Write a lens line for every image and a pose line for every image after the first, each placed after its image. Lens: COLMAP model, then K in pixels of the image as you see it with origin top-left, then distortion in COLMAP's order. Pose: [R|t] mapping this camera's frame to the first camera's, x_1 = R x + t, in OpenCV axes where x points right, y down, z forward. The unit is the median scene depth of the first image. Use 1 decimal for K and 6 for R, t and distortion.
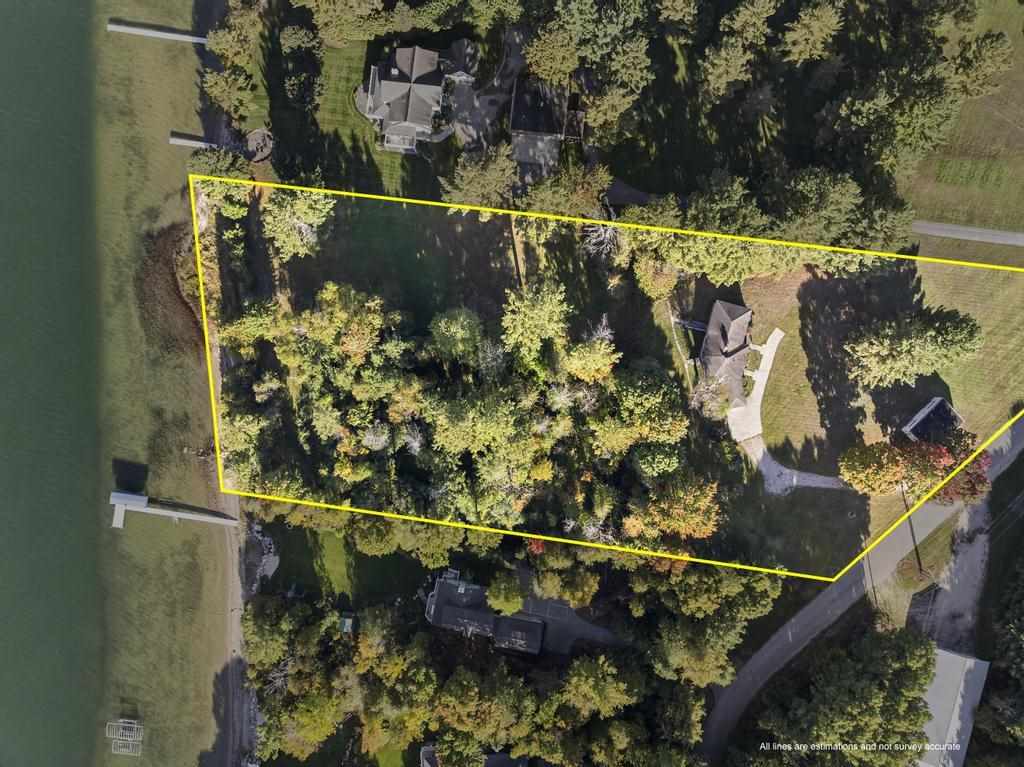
lens RADIAL K [[647.4, 0, 519.4], [0, 647.4, 378.8], [0, 0, 1]] dist [-0.020713, -0.002640]
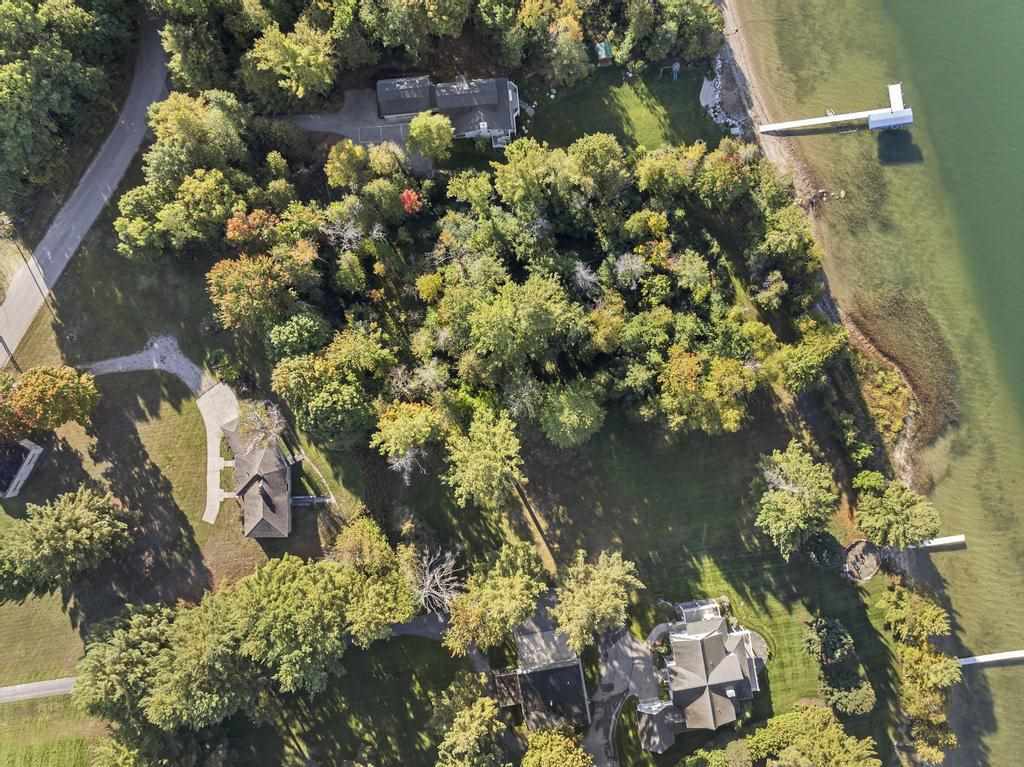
lens RADIAL K [[647.4, 0, 519.4], [0, 647.4, 378.8], [0, 0, 1]] dist [-0.020713, -0.002640]
pose [[-0.960532, 0.277813, 0.014072, -0.055733], [-0.277604, -0.960577, 0.015110, -0.020301], [0.017715, 0.010608, 0.999787, 0.157754]]
